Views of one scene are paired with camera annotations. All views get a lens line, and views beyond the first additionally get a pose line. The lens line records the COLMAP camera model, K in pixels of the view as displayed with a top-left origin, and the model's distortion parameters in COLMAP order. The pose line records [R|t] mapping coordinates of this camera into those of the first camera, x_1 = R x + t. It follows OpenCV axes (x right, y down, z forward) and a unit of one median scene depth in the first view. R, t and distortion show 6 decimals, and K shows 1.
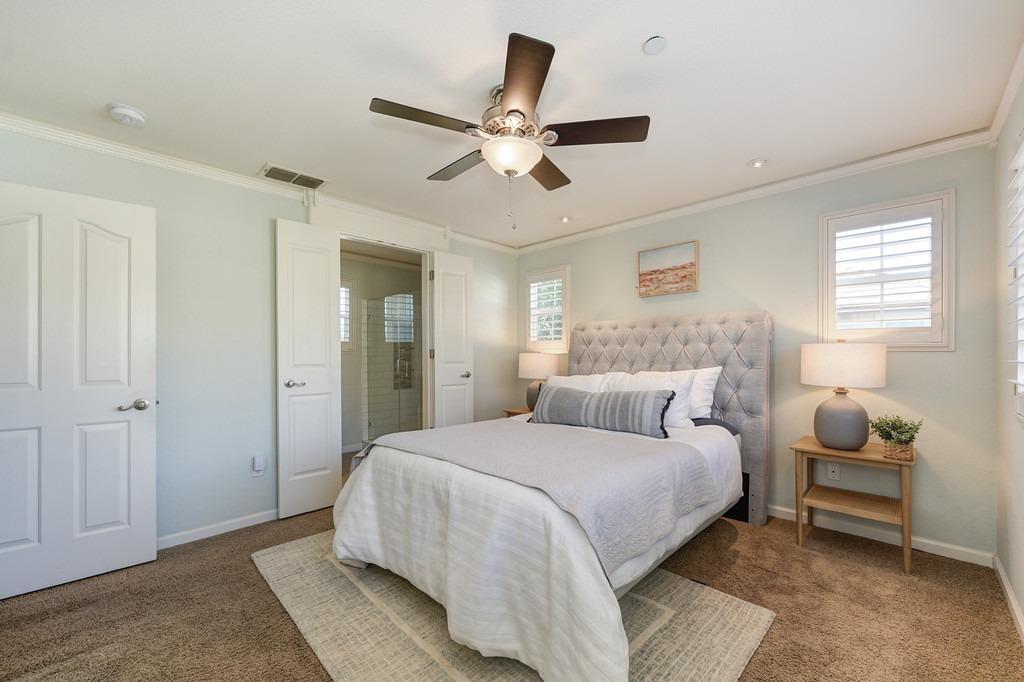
lens RADIAL K [[410.3, 0, 516.7], [0, 410.3, 350.7], [0, 0, 1]] dist [0.001784, 0.000096]
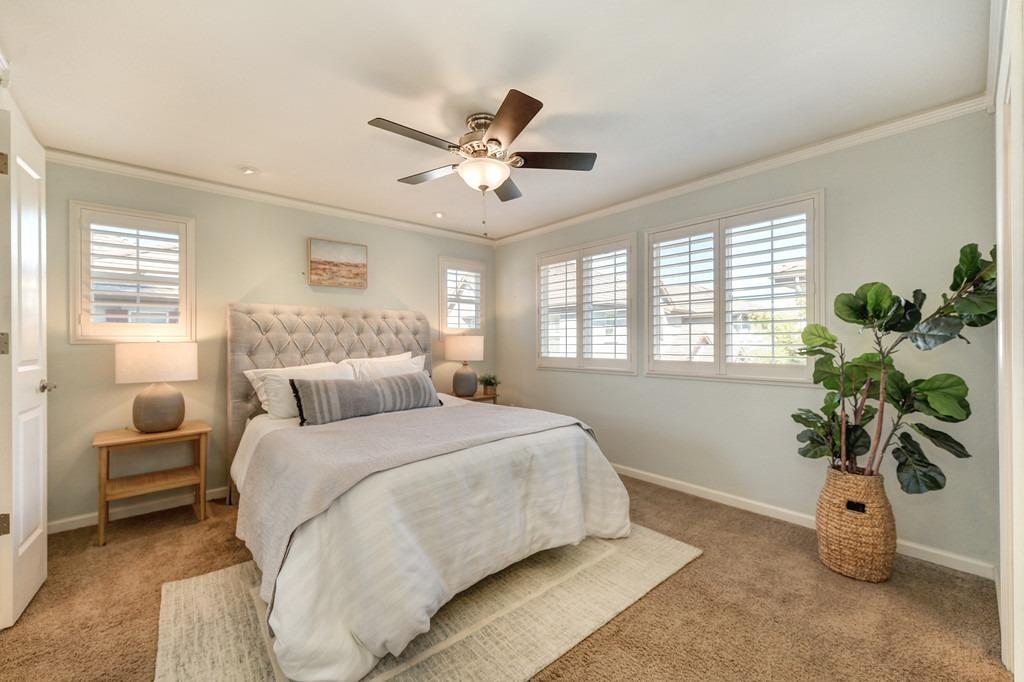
lens RADIAL K [[403.1, 0, 517.7], [0, 403.1, 343.8], [0, 0, 1]] dist [-0.002438, -0.000073]
pose [[0.071951, -0.003826, 0.997401, -0.673098], [-0.000753, 0.999992, 0.003890, 0.006055], [-0.997408, -0.001031, 0.071947, 0.484543]]
